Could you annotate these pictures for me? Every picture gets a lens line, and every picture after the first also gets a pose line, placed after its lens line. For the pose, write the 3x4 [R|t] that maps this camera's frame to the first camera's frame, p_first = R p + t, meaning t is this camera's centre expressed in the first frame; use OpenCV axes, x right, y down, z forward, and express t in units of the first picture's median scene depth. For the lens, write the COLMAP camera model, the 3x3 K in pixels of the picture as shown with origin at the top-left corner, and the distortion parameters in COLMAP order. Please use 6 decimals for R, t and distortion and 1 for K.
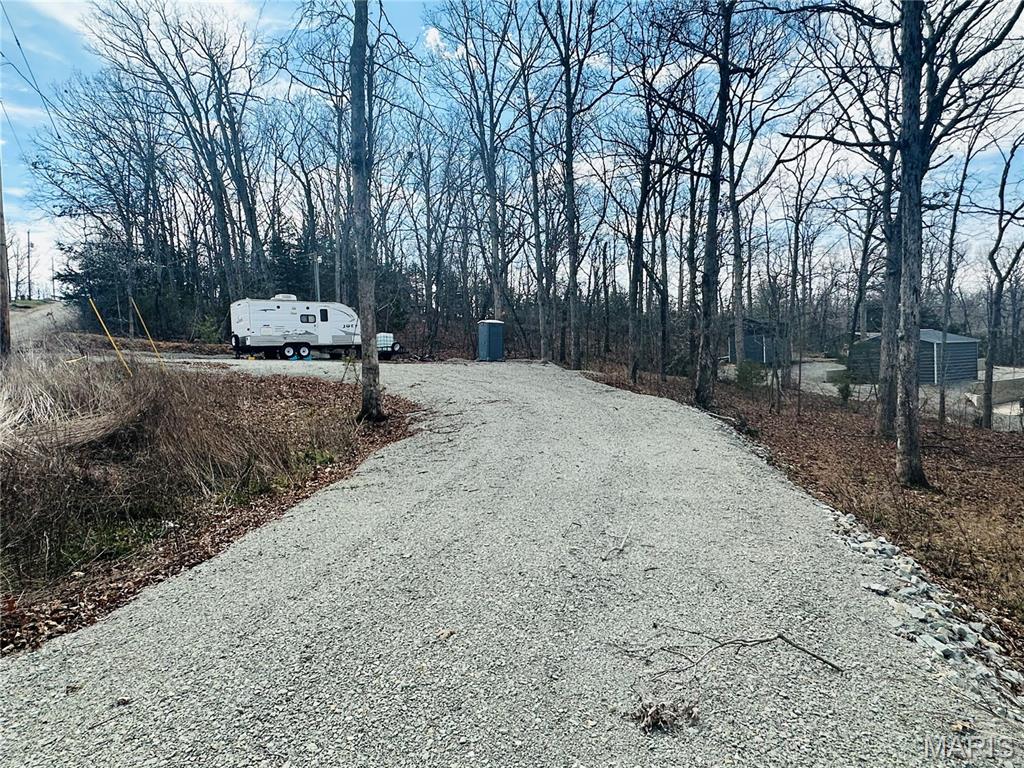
lens RADIAL K [[590.9, 0, 512.0], [0, 590.9, 384.0], [0, 0, 1]] dist [-0.004114, -0.001232]
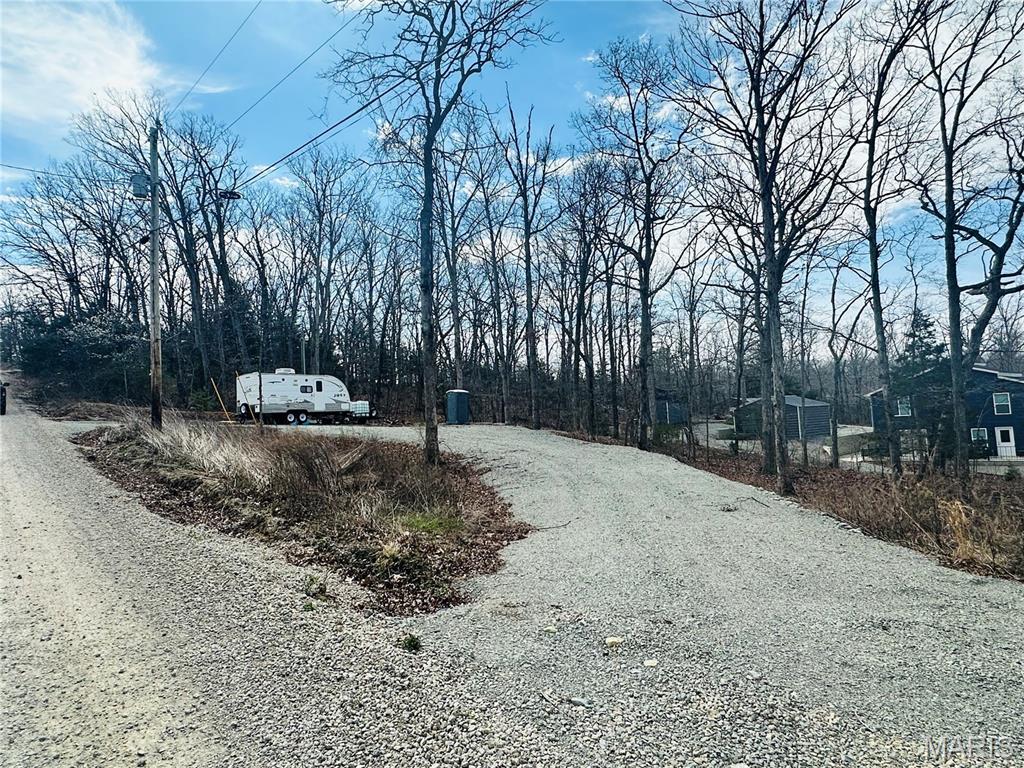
lens RADIAL K [[581.9, 0, 512.0], [0, 581.9, 384.0], [0, 0, 1]] dist [0.003070, 0.000088]
pose [[0.986554, 0.001076, 0.163429, -0.129663], [0.016714, 0.994071, -0.107439, 0.008929], [-0.162576, 0.108726, 0.980687, -0.188901]]
